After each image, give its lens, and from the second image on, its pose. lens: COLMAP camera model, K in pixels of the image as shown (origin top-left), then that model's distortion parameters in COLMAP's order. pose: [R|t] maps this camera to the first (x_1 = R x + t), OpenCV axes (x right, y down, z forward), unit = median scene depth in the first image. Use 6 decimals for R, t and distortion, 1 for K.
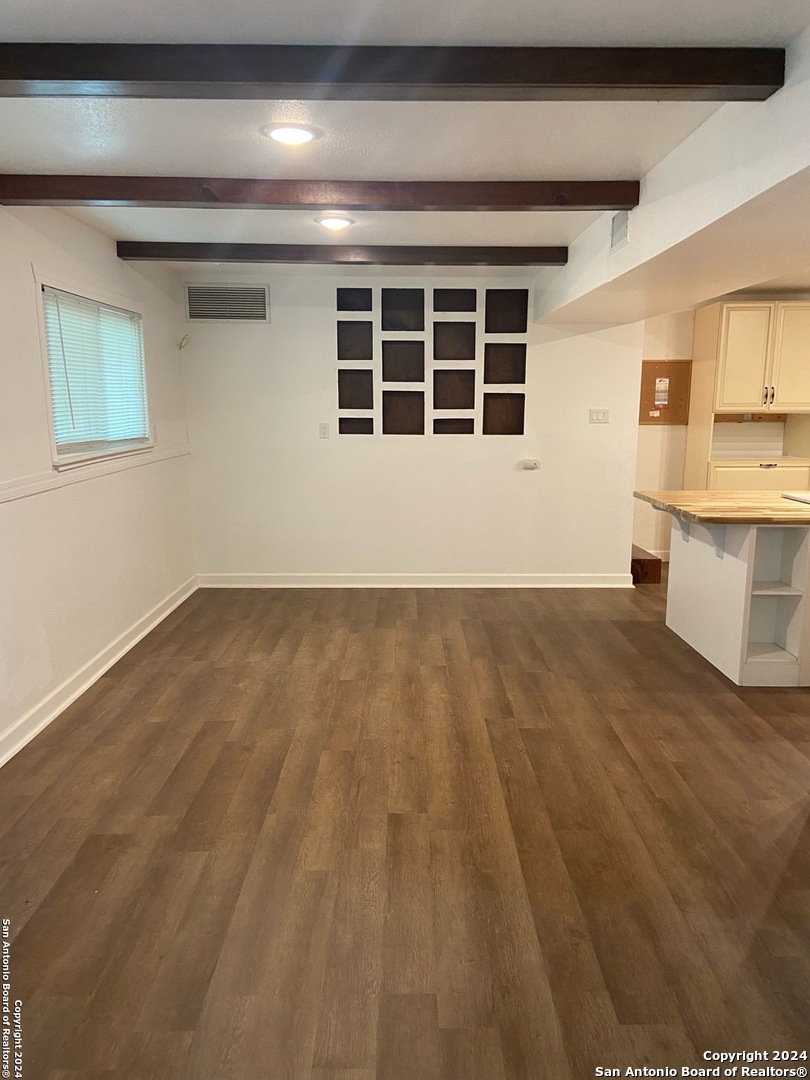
lens RADIAL K [[824.9, 0, 405.0], [0, 824.9, 540.0], [0, 0, 1]] dist [0.107295, -0.129474]
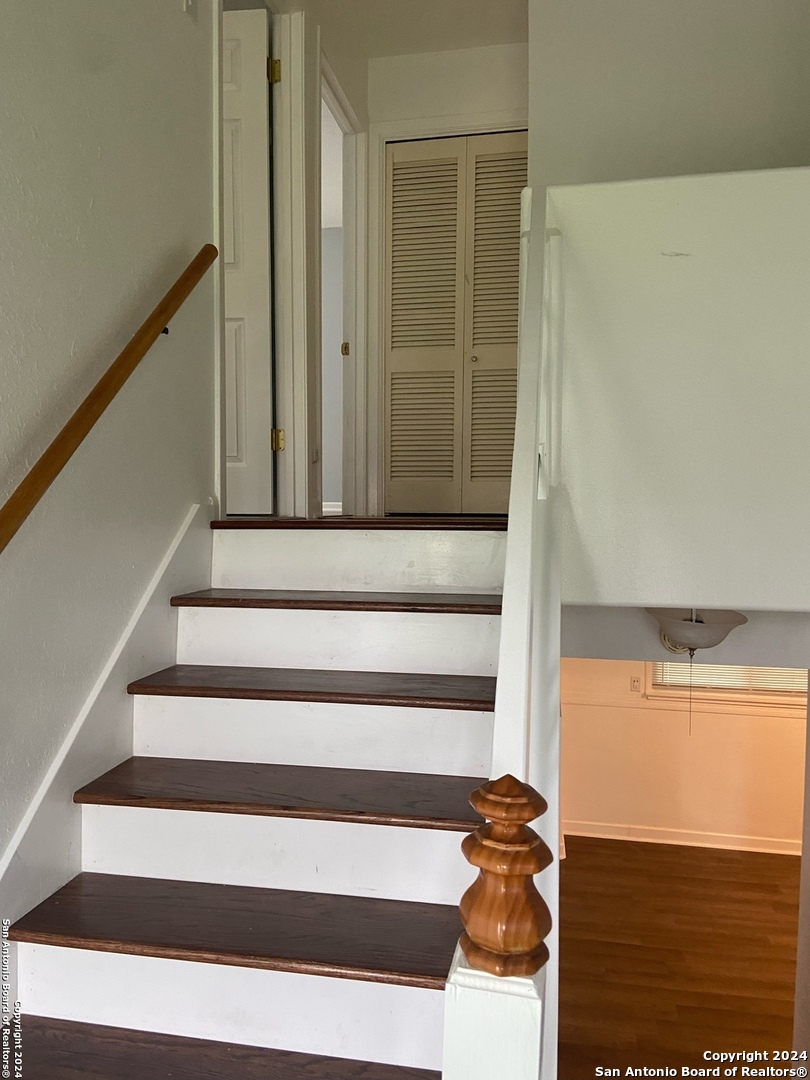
lens RADIAL K [[824.9, 0, 405.0], [0, 824.9, 540.0], [0, 0, 1]] dist [0.107295, -0.129474]
pose [[-0.204217, 0.043440, -0.977961, 1.574713], [-0.165632, 0.983078, 0.078254, -0.429436], [0.964812, 0.177962, -0.193566, 0.327672]]
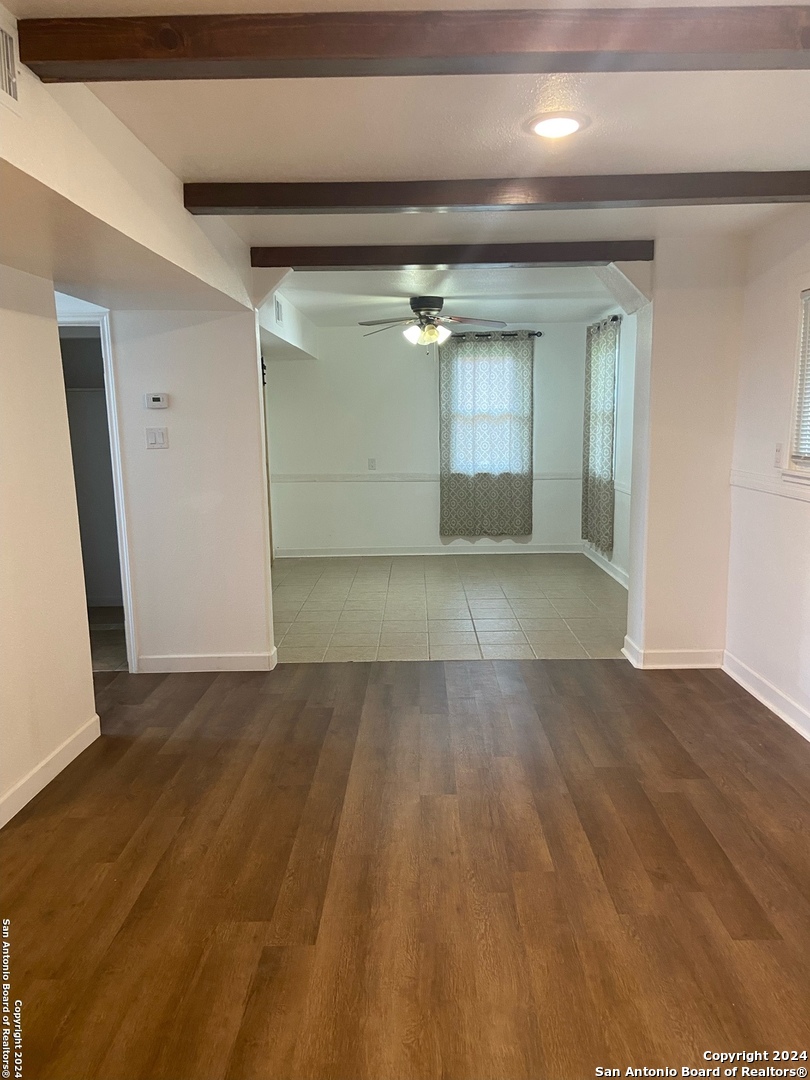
lens RADIAL K [[824.9, 0, 405.0], [0, 824.9, 540.0], [0, 0, 1]] dist [0.107295, -0.129474]
pose [[-0.999823, 0.007606, 0.017235, 0.023224], [0.012601, 0.950088, 0.311728, -0.295317], [-0.014003, 0.311890, -0.950015, 1.776547]]
